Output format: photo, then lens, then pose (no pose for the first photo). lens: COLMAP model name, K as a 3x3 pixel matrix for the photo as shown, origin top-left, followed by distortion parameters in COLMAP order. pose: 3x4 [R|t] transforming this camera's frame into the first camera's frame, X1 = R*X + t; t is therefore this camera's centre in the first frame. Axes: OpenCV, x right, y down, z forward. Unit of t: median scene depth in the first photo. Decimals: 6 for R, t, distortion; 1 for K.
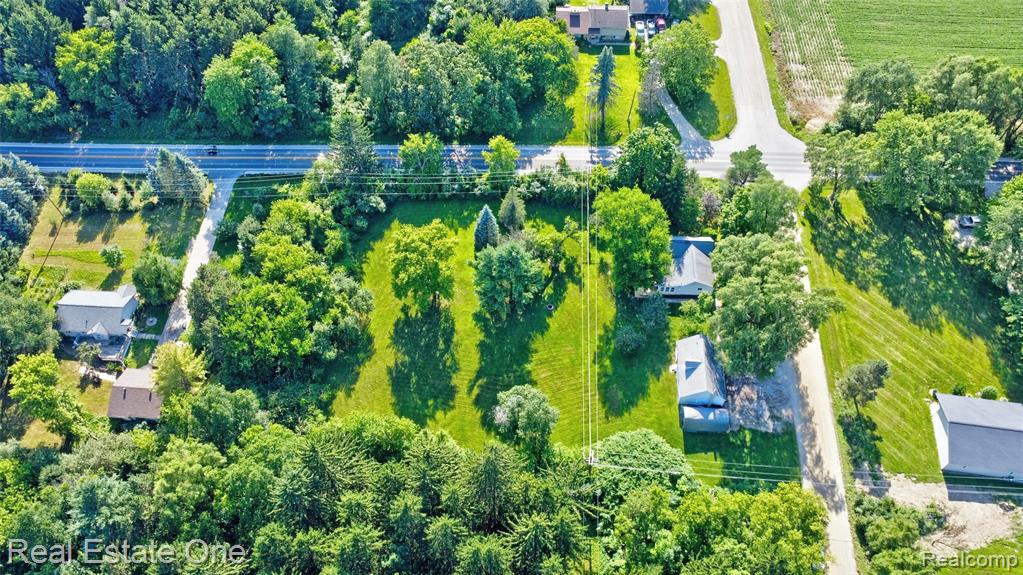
lens RADIAL K [[766.3, 0, 511.5], [0, 766.3, 287.5], [0, 0, 1]] dist [-0.028947, -0.007180]
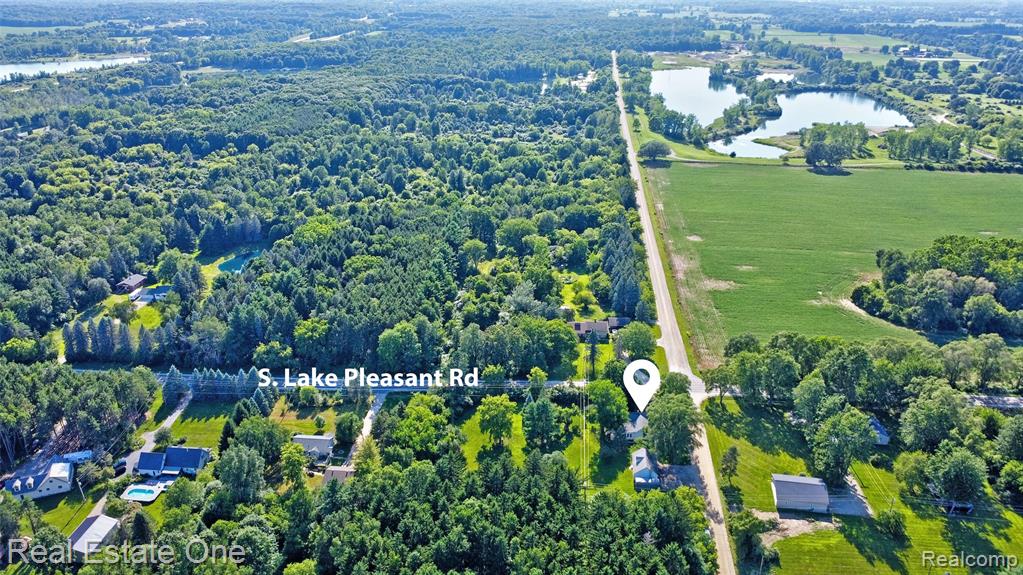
lens RADIAL K [[766.3, 0, 511.5], [0, 766.3, 287.5], [0, 0, 1]] dist [-0.028947, -0.007180]
pose [[0.999499, 0.017163, -0.026594, -0.030689], [-0.028505, 0.853353, -0.520553, 0.620260], [0.013760, 0.521050, 0.853415, -0.706811]]
